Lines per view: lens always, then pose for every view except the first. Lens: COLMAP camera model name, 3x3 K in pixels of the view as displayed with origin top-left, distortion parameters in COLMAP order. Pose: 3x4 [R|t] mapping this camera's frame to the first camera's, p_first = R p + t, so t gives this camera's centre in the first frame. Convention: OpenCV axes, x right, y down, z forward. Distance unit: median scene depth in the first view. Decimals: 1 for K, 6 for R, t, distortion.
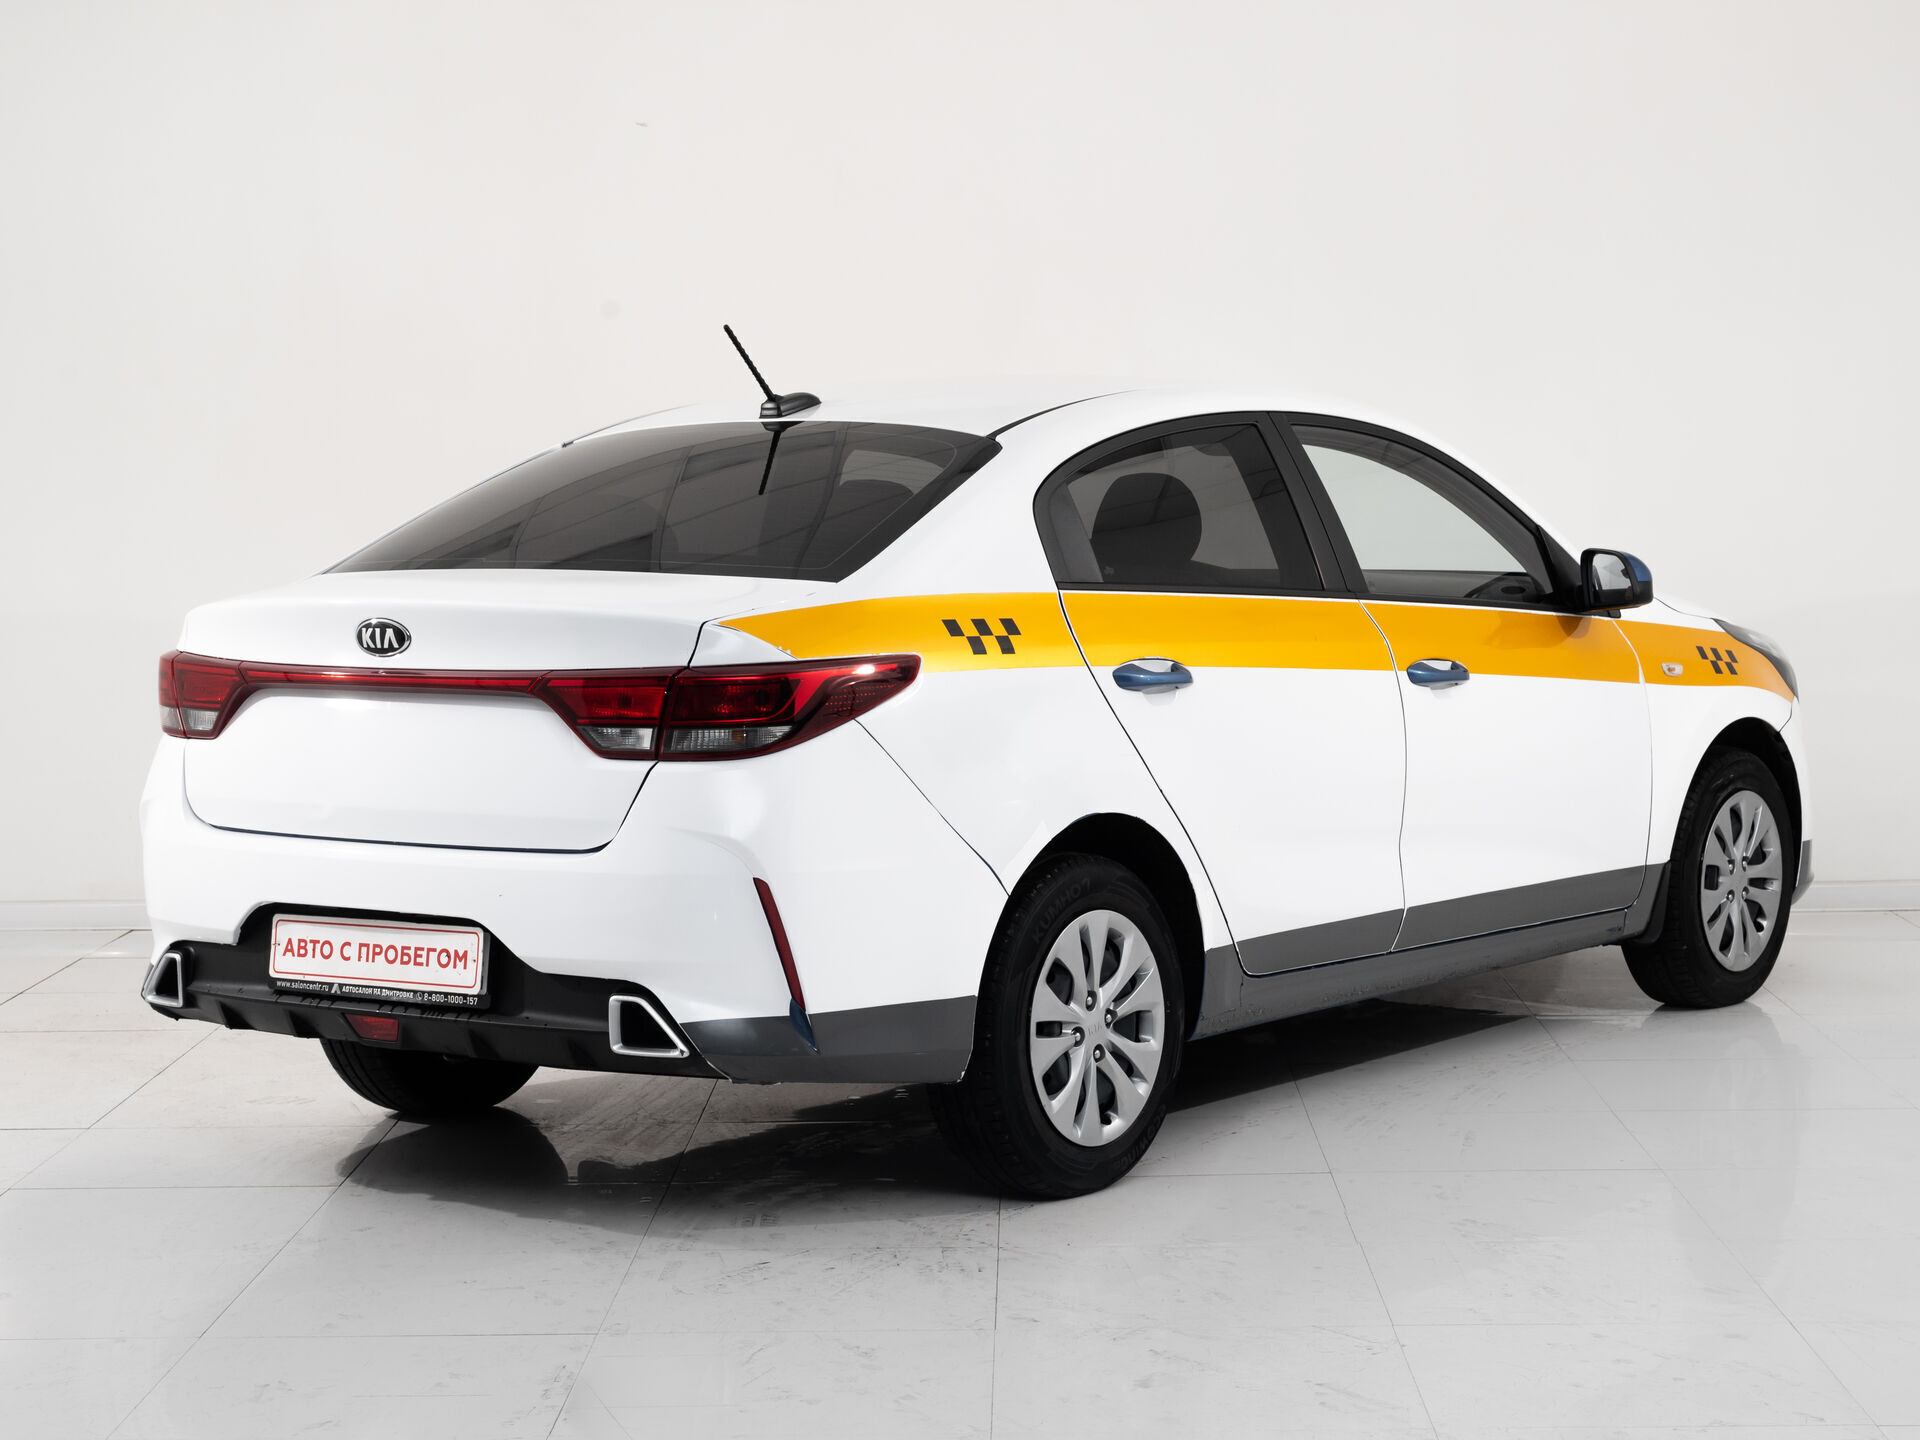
lens RADIAL K [[3674.0, 0, 960.0], [0, 3674.0, 720.0], [0, 0, 1]] dist [0.005060, 0.049791]
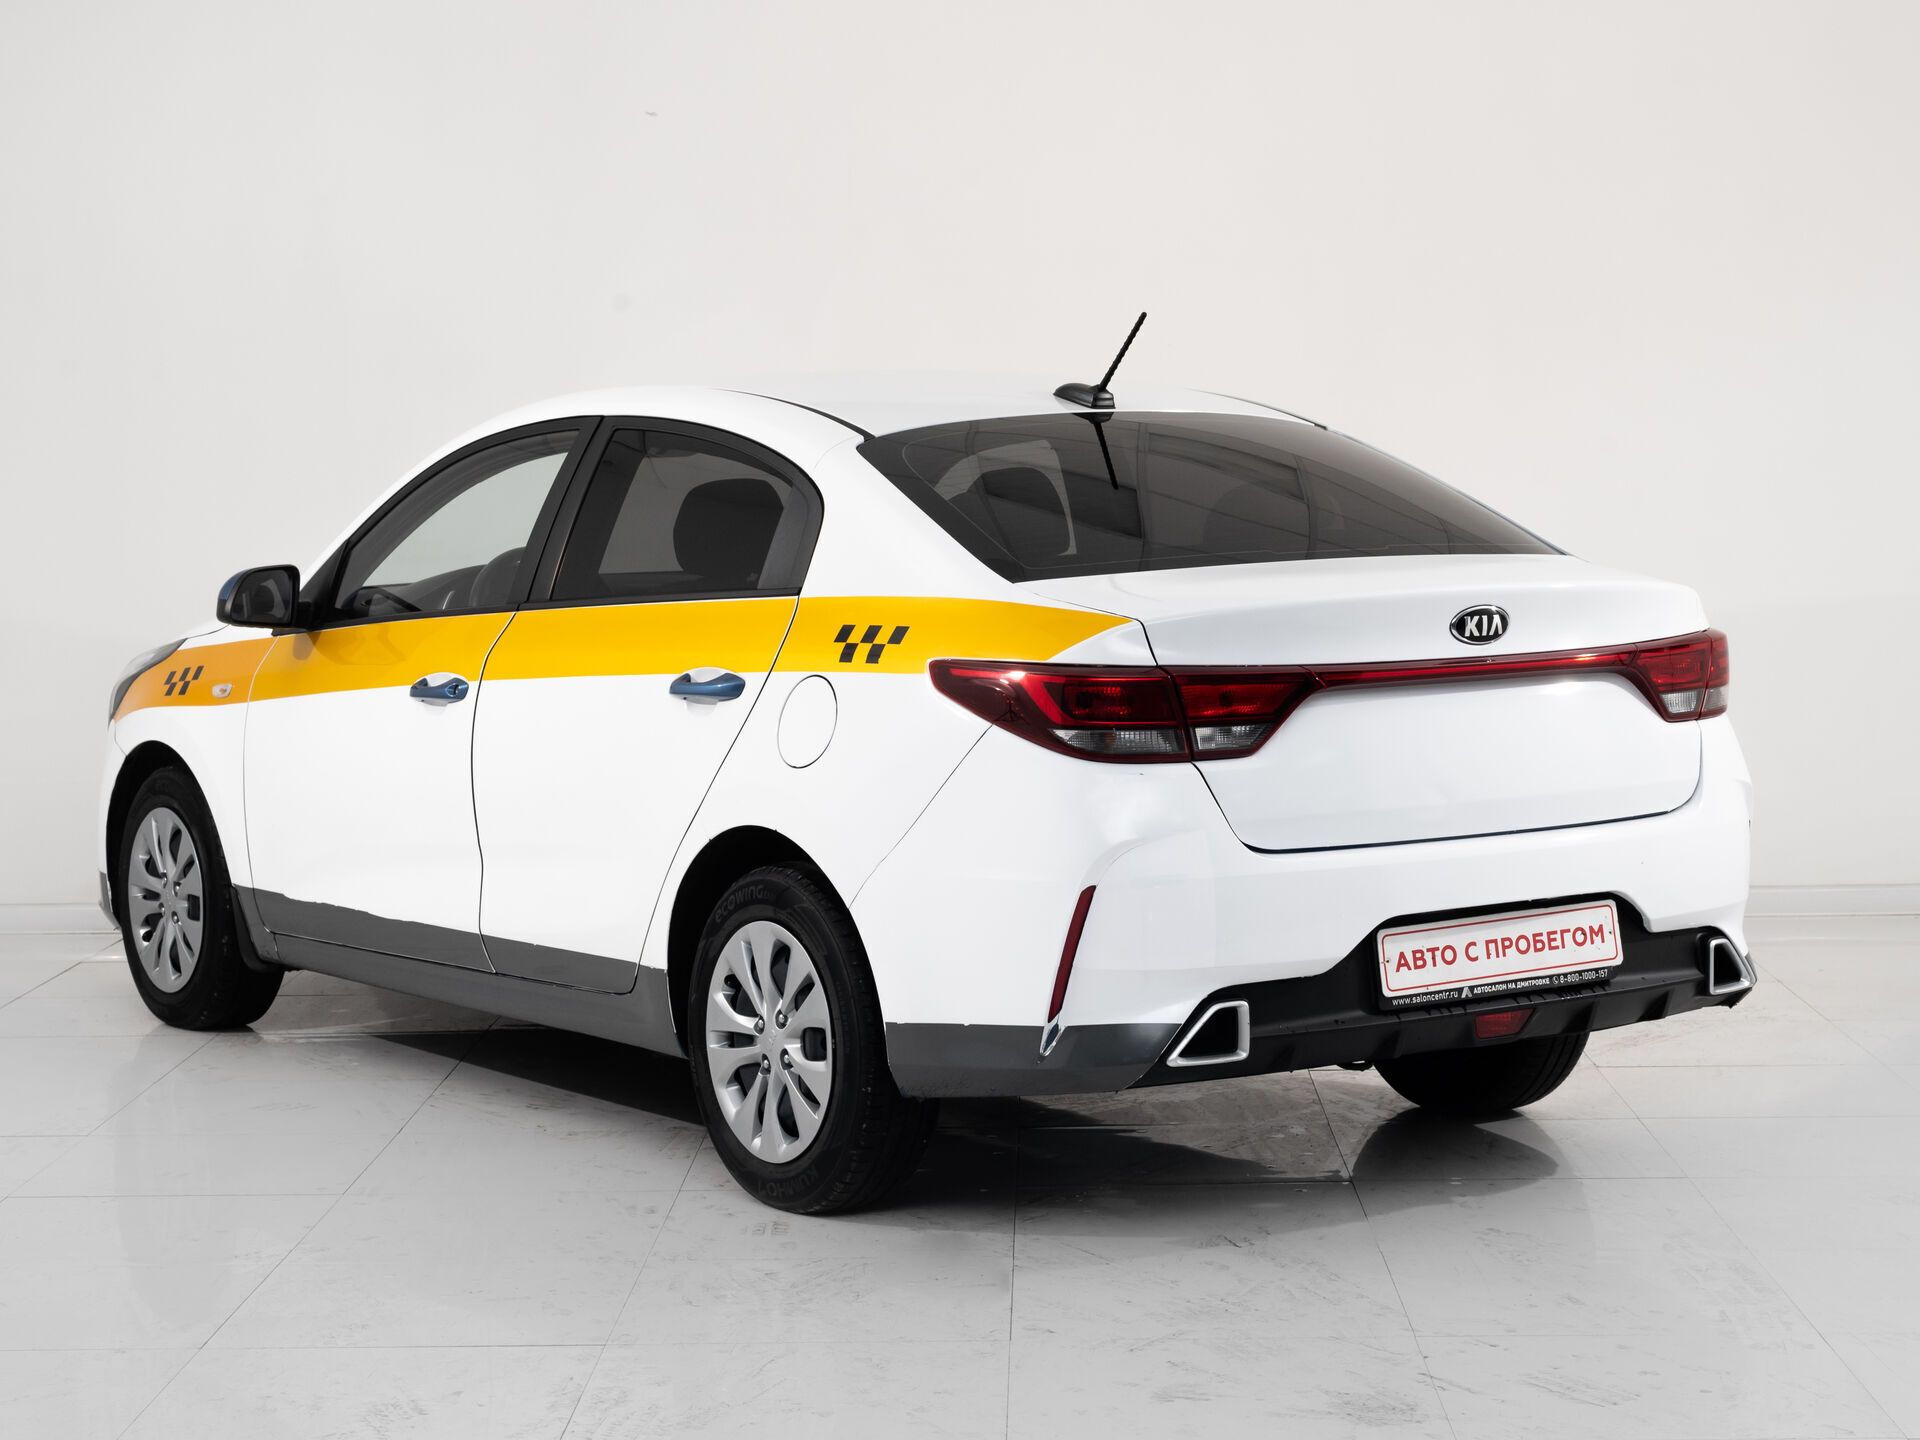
lens RADIAL K [[3674.0, 0, 960.0], [0, 3674.0, 720.0], [0, 0, 1]] dist [0.005060, 0.049791]
pose [[0.340179, -0.061299, 0.938360, -1.123754], [0.078535, 0.996239, 0.036609, -0.044004], [-0.937075, 0.061241, 0.343714, 0.796714]]
